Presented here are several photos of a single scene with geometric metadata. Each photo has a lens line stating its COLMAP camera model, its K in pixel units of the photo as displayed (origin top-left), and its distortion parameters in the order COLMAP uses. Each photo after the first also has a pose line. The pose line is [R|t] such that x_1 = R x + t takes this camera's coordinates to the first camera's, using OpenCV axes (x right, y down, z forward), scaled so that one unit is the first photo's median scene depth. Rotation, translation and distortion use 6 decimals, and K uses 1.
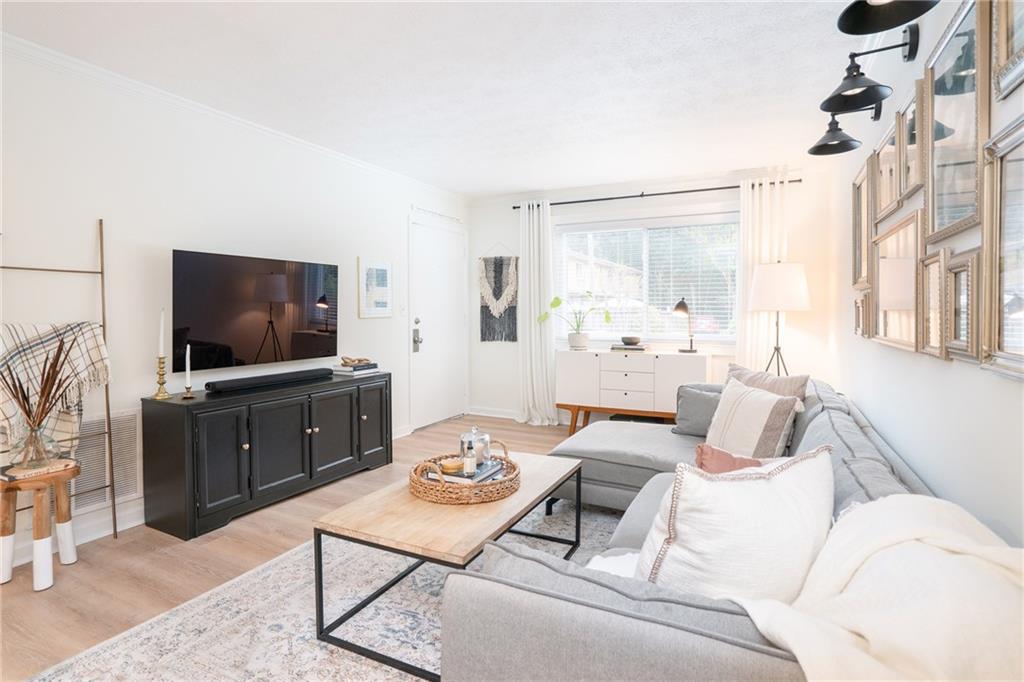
lens RADIAL K [[514.2, 0, 529.8], [0, 514.2, 318.7], [0, 0, 1]] dist [-0.043359, 0.003865]
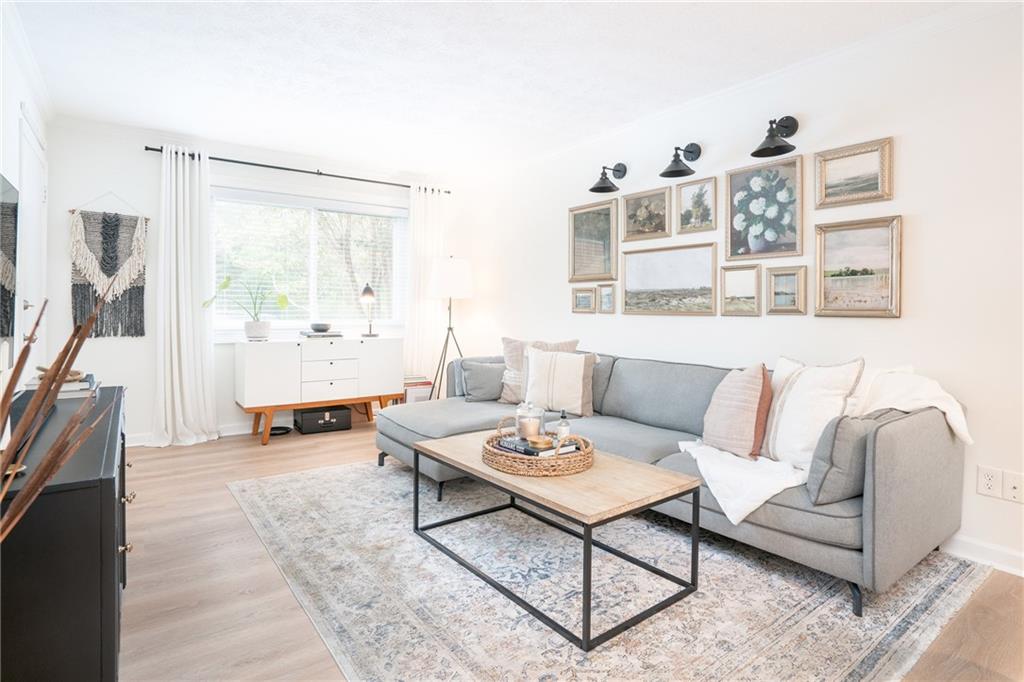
lens RADIAL K [[514.2, 0, 504.3], [0, 514.2, 310.7], [0, 0, 1]] dist [-0.043359, 0.003865]
pose [[0.473612, -0.003244, 0.880728, -0.469655], [0.007754, 0.999970, -0.000487, 0.015638], [-0.880699, 0.007060, 0.473623, 0.263295]]
